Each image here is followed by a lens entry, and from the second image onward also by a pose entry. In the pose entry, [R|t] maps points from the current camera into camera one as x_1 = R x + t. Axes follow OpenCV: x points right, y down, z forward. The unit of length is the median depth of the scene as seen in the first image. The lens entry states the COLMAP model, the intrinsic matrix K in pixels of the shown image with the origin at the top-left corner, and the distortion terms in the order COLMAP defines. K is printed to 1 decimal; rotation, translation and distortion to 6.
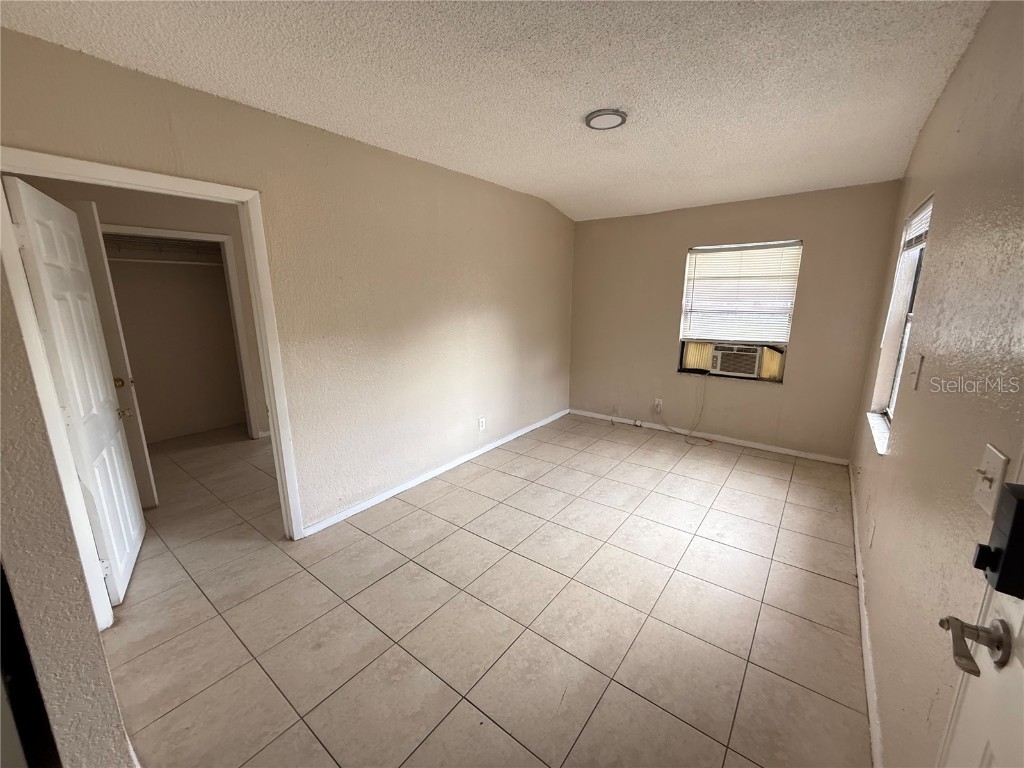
lens RADIAL K [[408.4, 0, 512.9], [0, 408.4, 383.9], [0, 0, 1]] dist [0.000955, 0.000113]
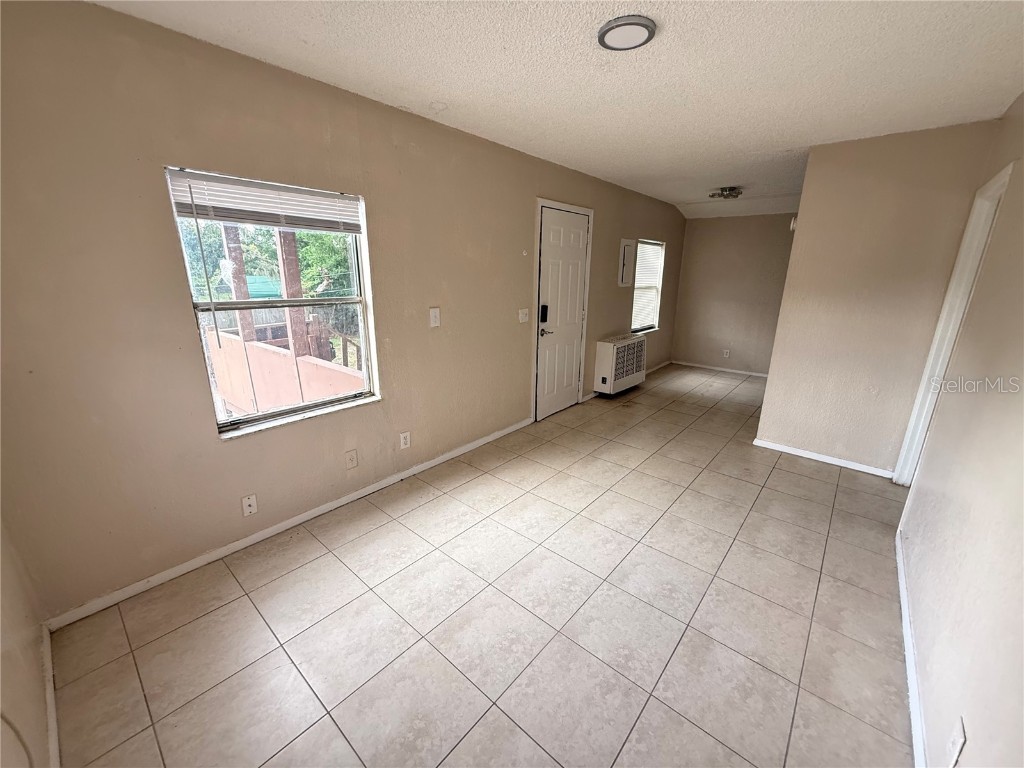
lens RADIAL K [[408.4, 0, 511.4], [0, 408.4, 385.9], [0, 0, 1]] dist [0.000955, 0.000113]
pose [[-0.998393, -0.018680, 0.053500, 0.311793], [0.008587, 0.883326, 0.468680, -0.359955], [-0.056013, 0.468386, -0.881747, 1.597821]]
